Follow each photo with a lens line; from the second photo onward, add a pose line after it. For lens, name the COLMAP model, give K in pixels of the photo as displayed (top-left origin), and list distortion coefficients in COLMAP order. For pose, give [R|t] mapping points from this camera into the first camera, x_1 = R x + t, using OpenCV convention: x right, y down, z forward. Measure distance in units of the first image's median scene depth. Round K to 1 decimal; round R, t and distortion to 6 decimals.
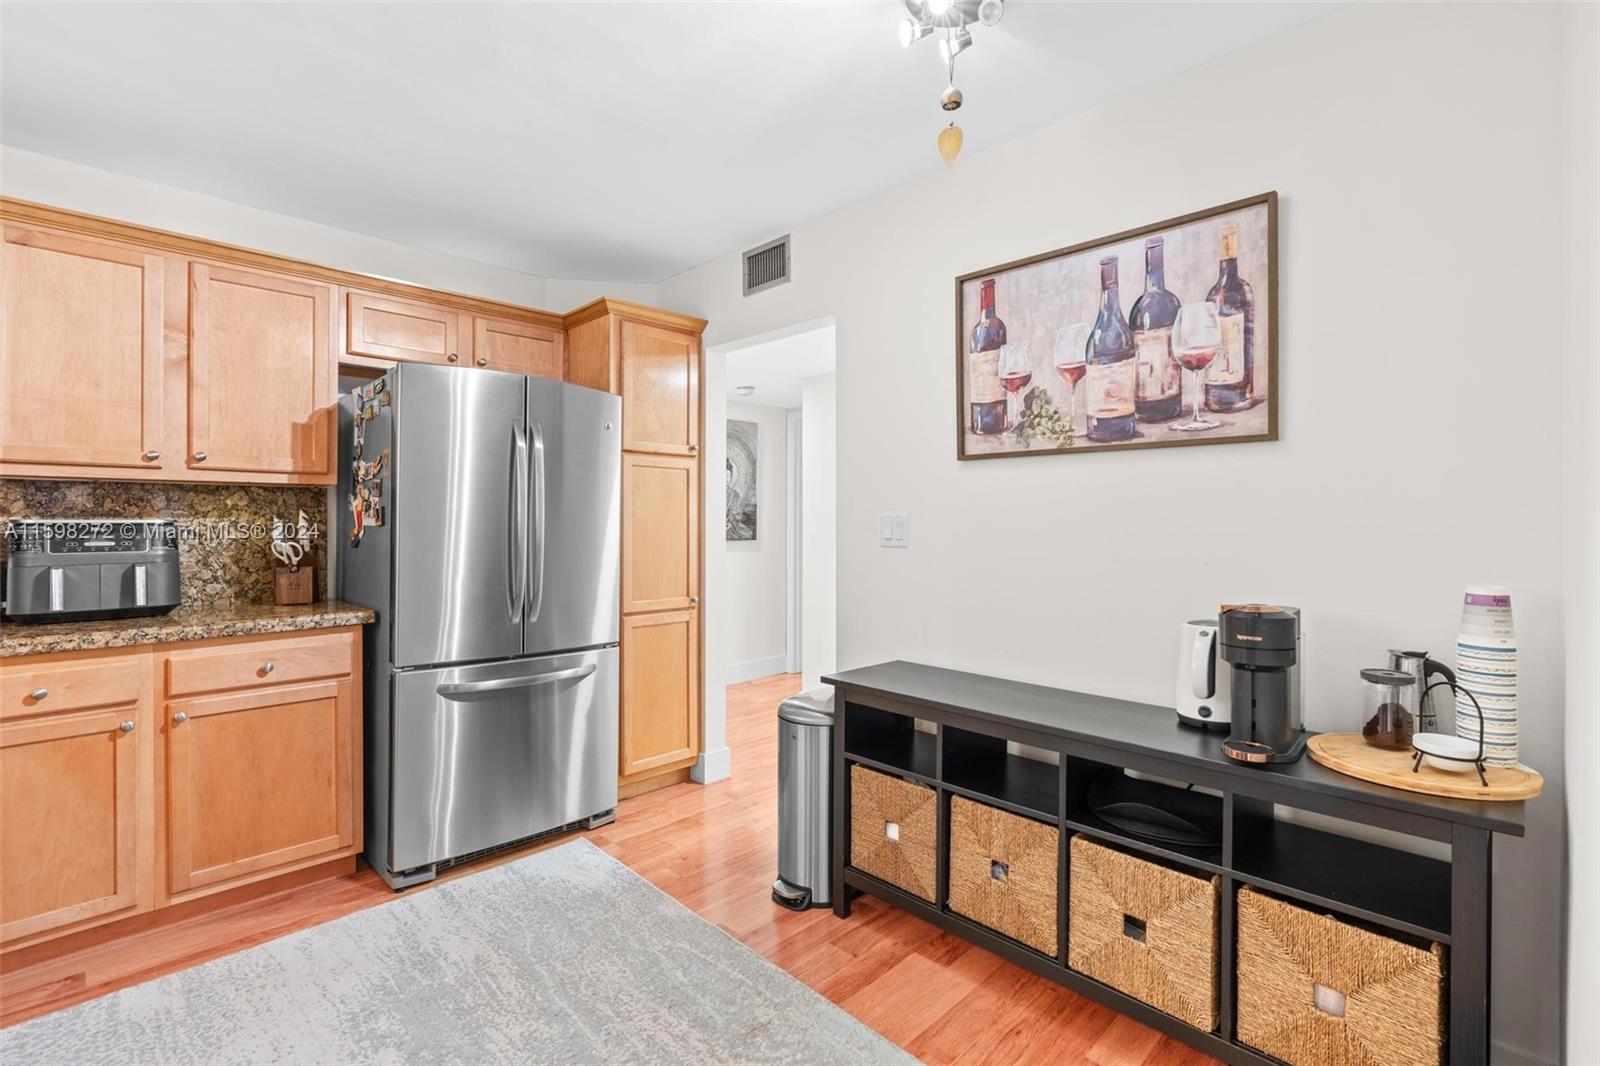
lens RADIAL K [[728.7, 0, 803.2], [0, 728.7, 522.3], [0, 0, 1]] dist [-0.015997, 0.006882]
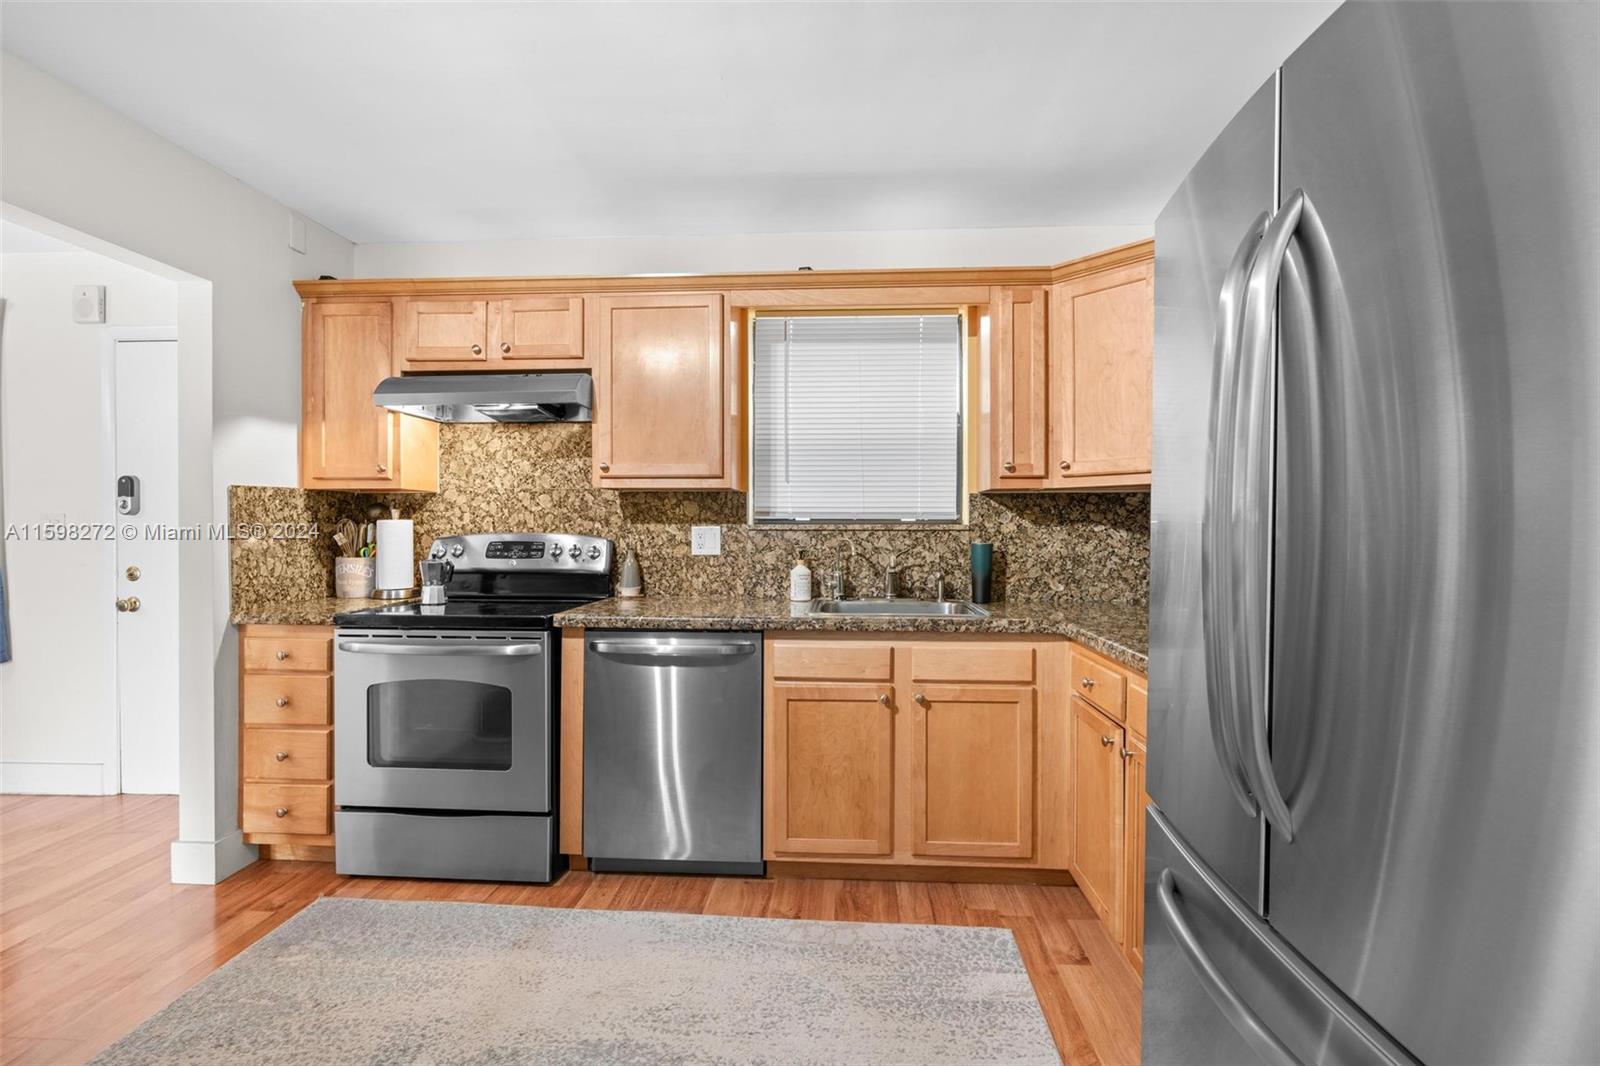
lens RADIAL K [[728.7, 0, 803.2], [0, 728.7, 522.3], [0, 0, 1]] dist [-0.015997, 0.006882]
pose [[-0.752731, 0.001217, -0.658327, -0.006900], [-0.002394, 0.999987, 0.004586, -0.010291], [0.658324, 0.005028, -0.752718, 1.216185]]
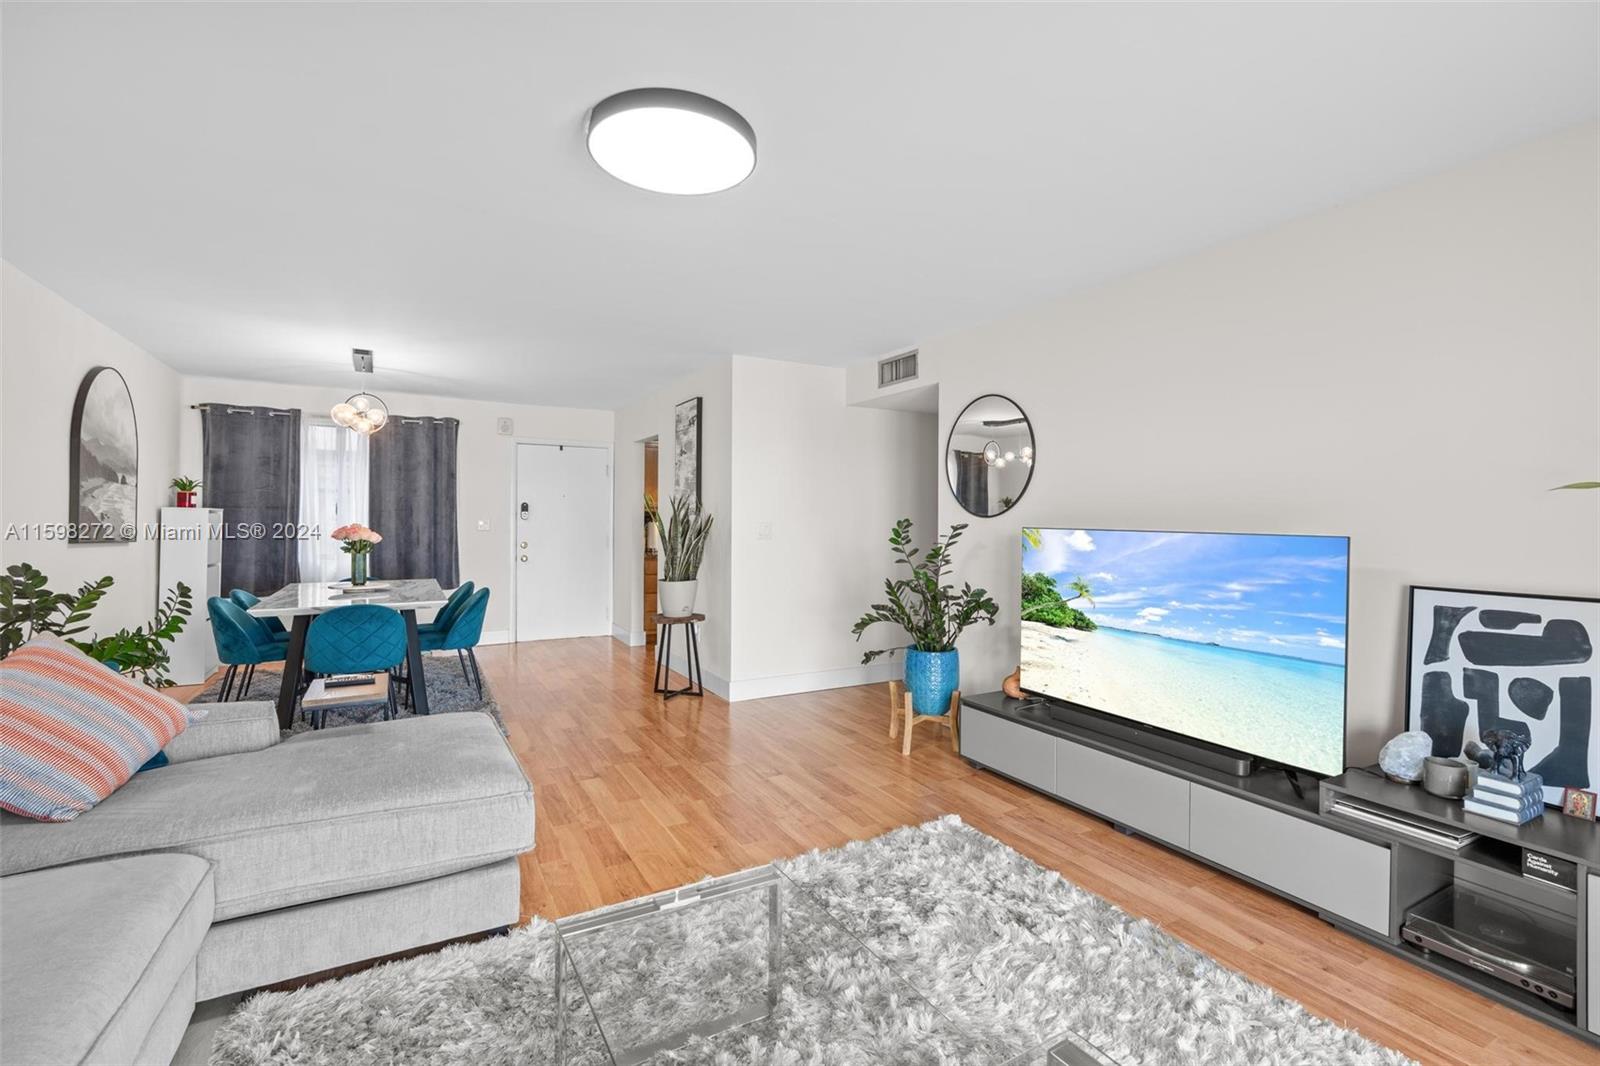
lens RADIAL K [[728.7, 0, 803.2], [0, 728.7, 522.3], [0, 0, 1]] dist [-0.015997, 0.006882]
pose [[-0.272724, 0.000551, -0.962092, 2.673585], [-0.011096, 0.999932, 0.003718, -0.025858], [0.962028, 0.011690, -0.272699, 1.361286]]
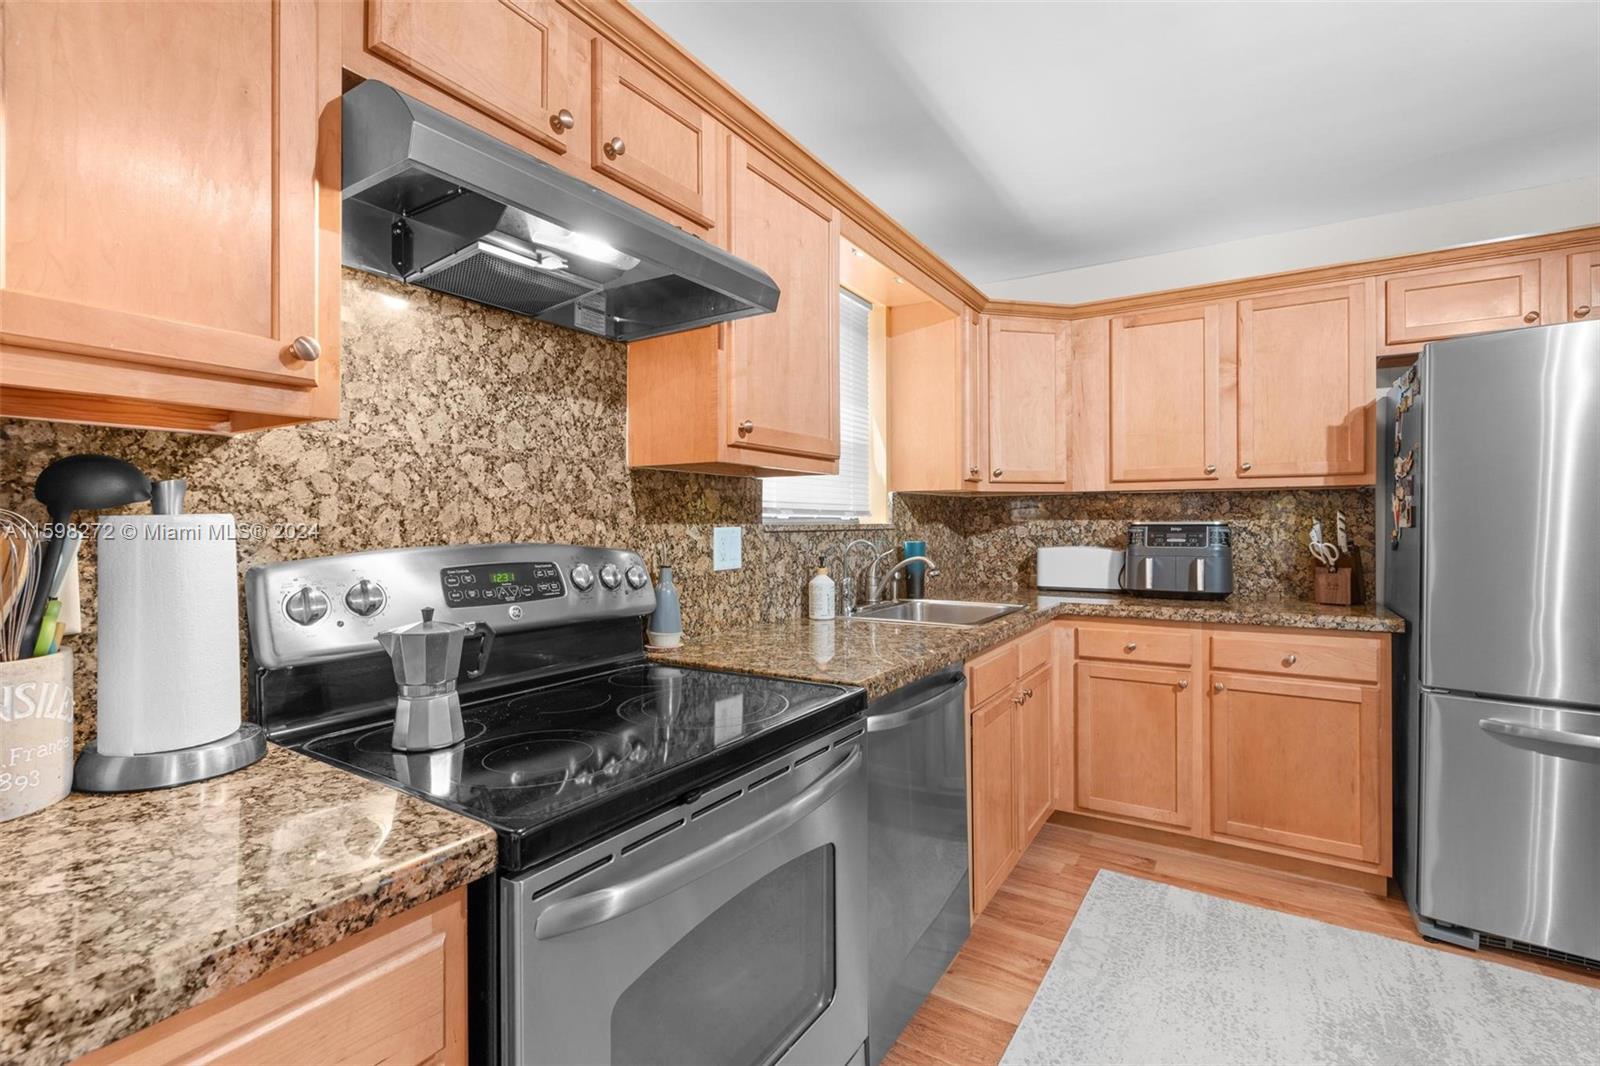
lens RADIAL K [[721.9, 0, 805.1], [0, 721.9, 518.8], [0, 0, 1]] dist [-0.001464, 0.000135]
pose [[0.216274, -0.007417, -0.976305, 0.138654], [0.001841, 0.999972, -0.007189, -0.000997], [0.976331, -0.000243, 0.216281, 0.061679]]
